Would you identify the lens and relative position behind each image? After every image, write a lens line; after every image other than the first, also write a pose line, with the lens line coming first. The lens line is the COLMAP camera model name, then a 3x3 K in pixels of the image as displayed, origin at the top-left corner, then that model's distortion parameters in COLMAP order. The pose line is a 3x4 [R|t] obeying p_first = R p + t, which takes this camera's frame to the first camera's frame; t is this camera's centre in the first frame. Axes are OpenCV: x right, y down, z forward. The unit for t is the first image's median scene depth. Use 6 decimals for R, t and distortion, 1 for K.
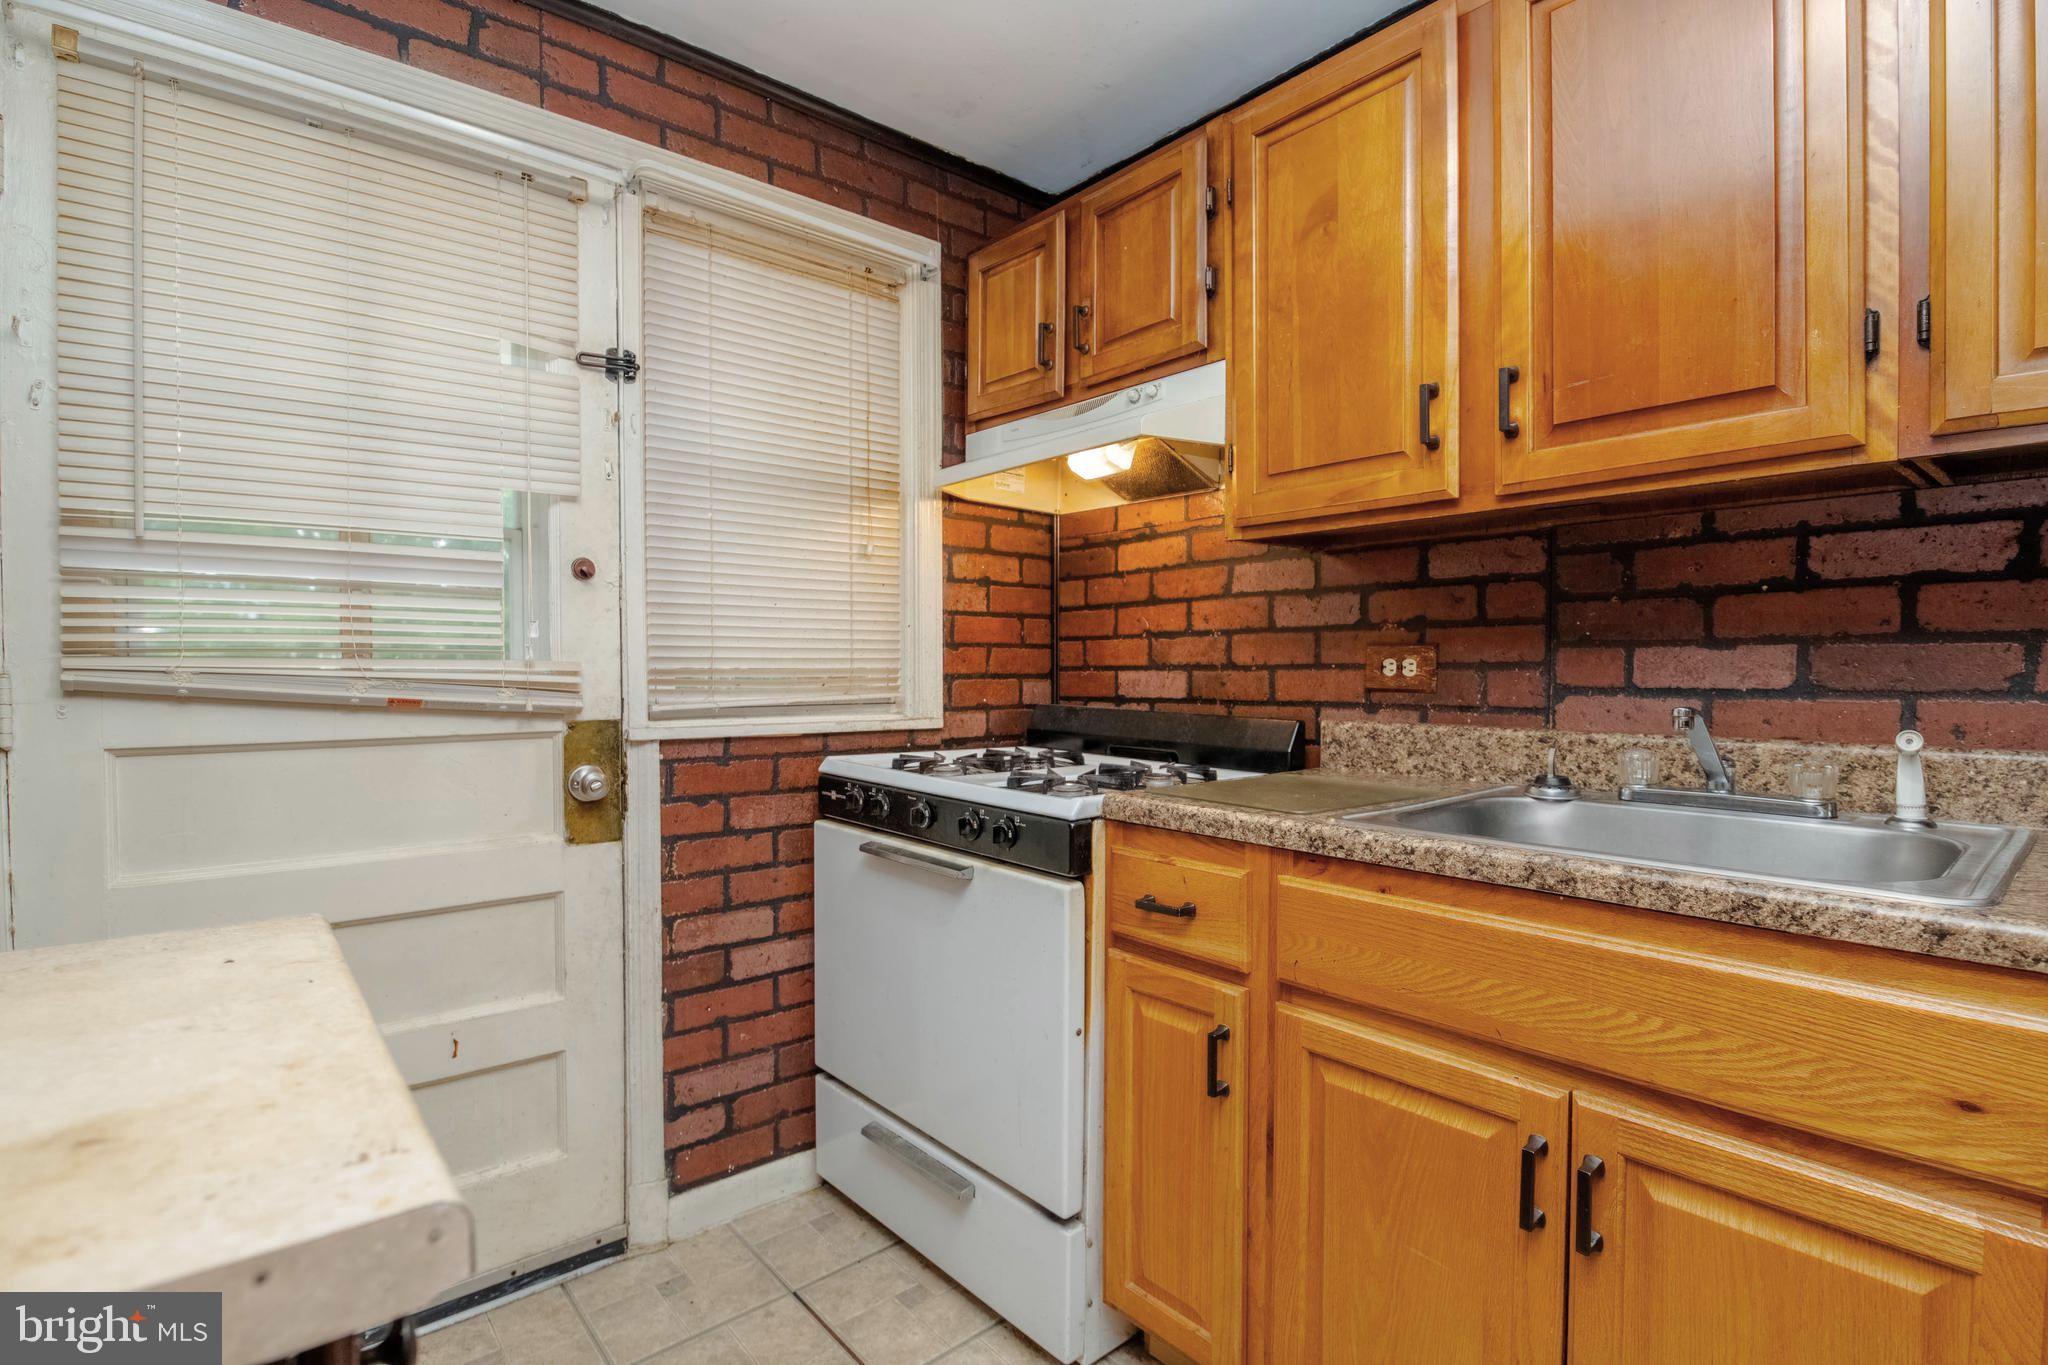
lens RADIAL K [[991.5, 0, 1053.5], [0, 991.5, 680.2], [0, 0, 1]] dist [-0.000709, -0.010001]
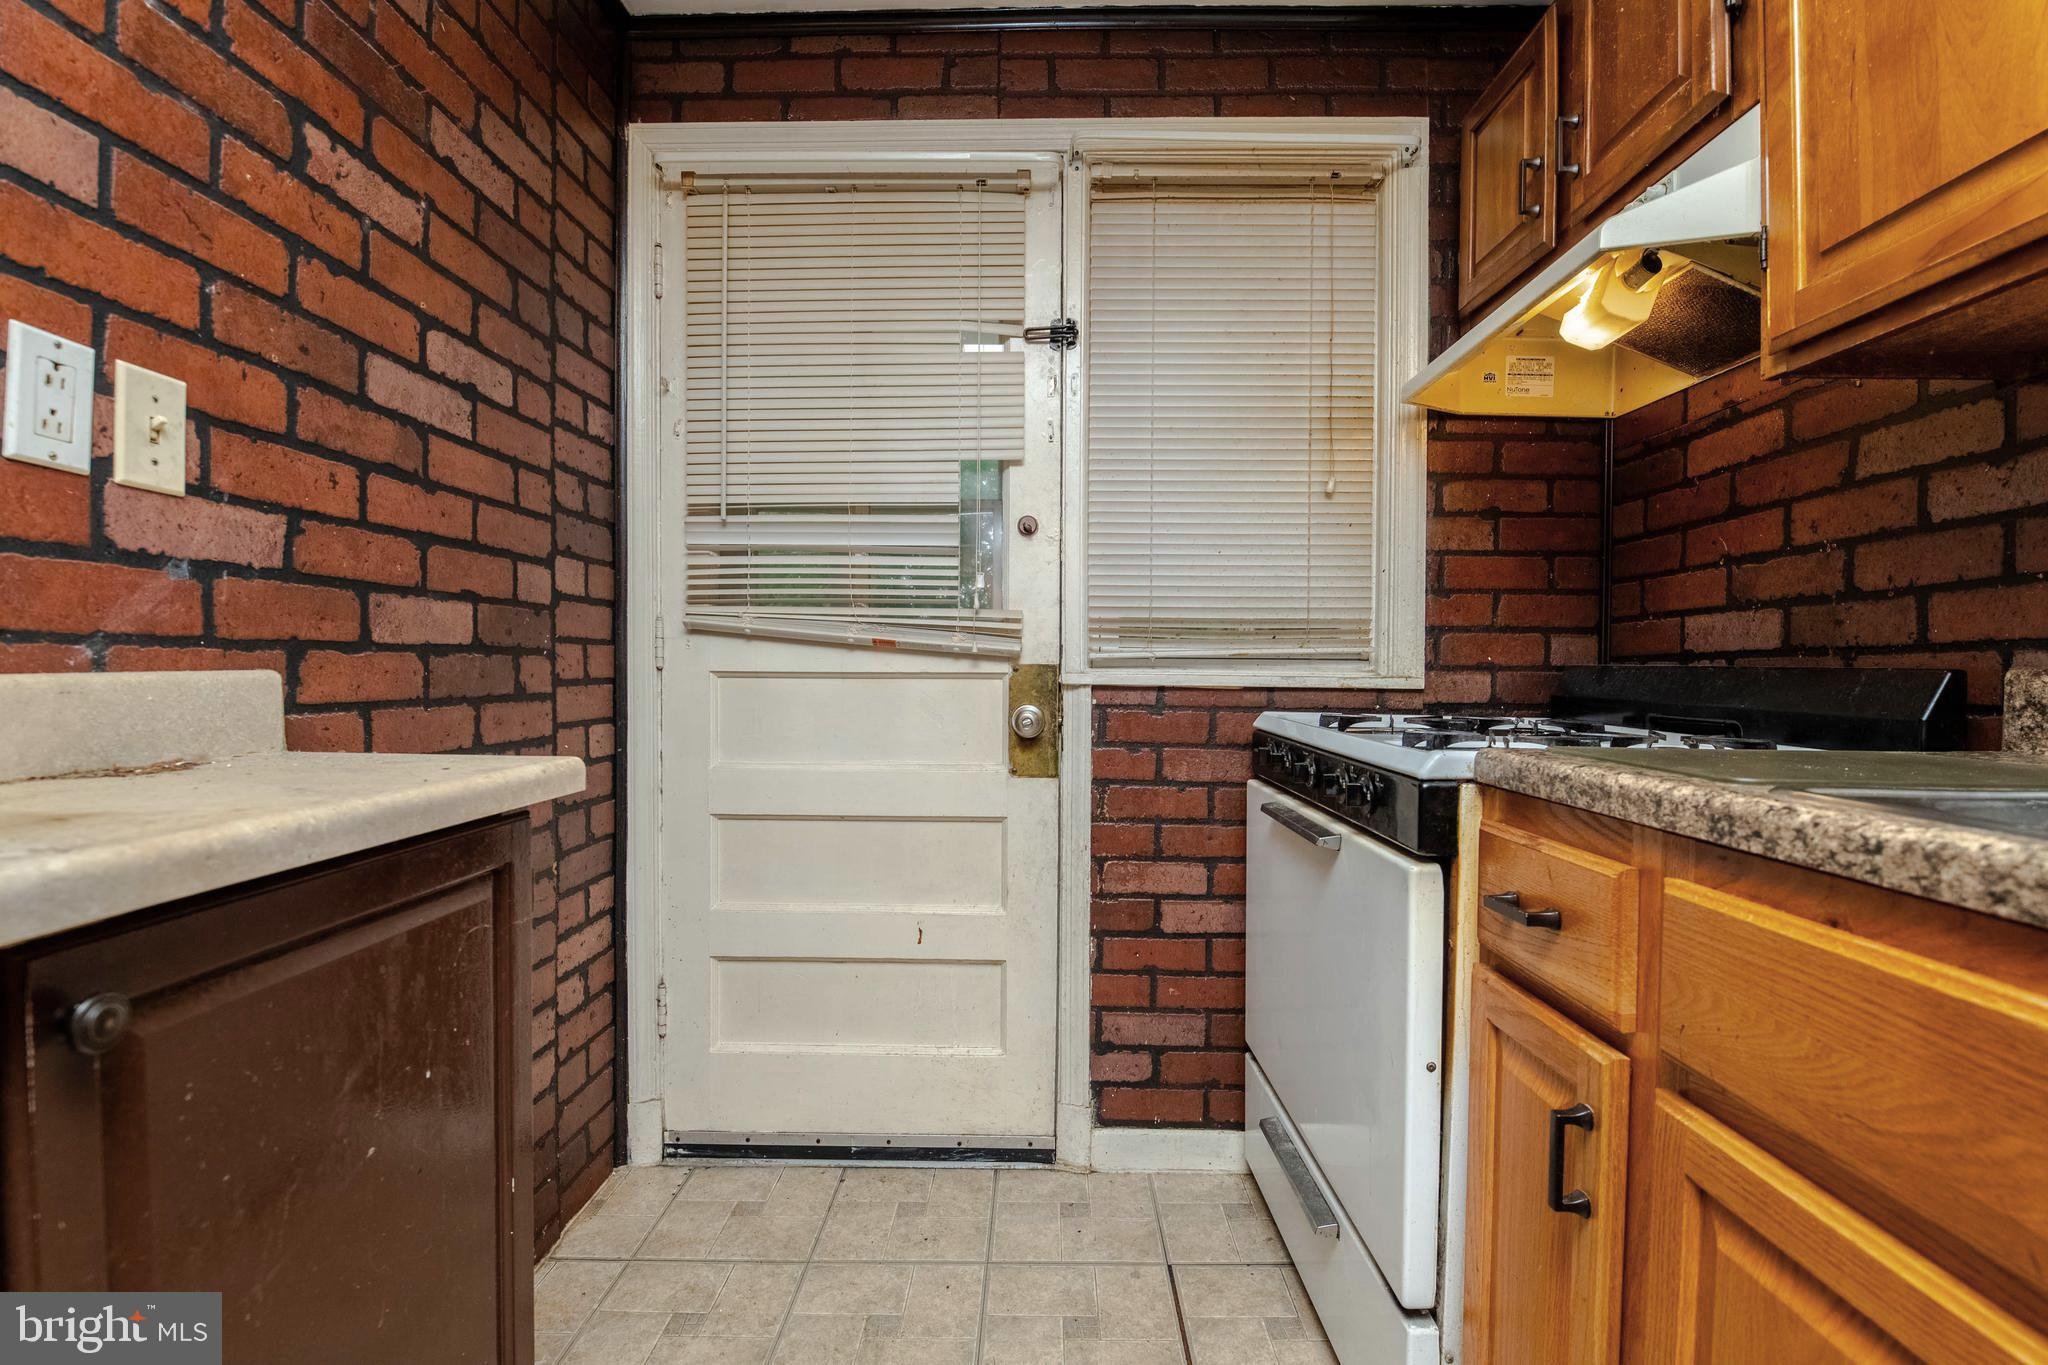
lens RADIAL K [[943.7, 0, 1024.0], [0, 943.7, 682.5], [0, 0, 1]] dist [-0.001946, -0.010189]
pose [[0.735797, 0.011974, -0.677096, 0.209262], [-0.016391, 0.999866, -0.000131, 0.055501], [0.677004, 0.011195, 0.735894, 0.207098]]
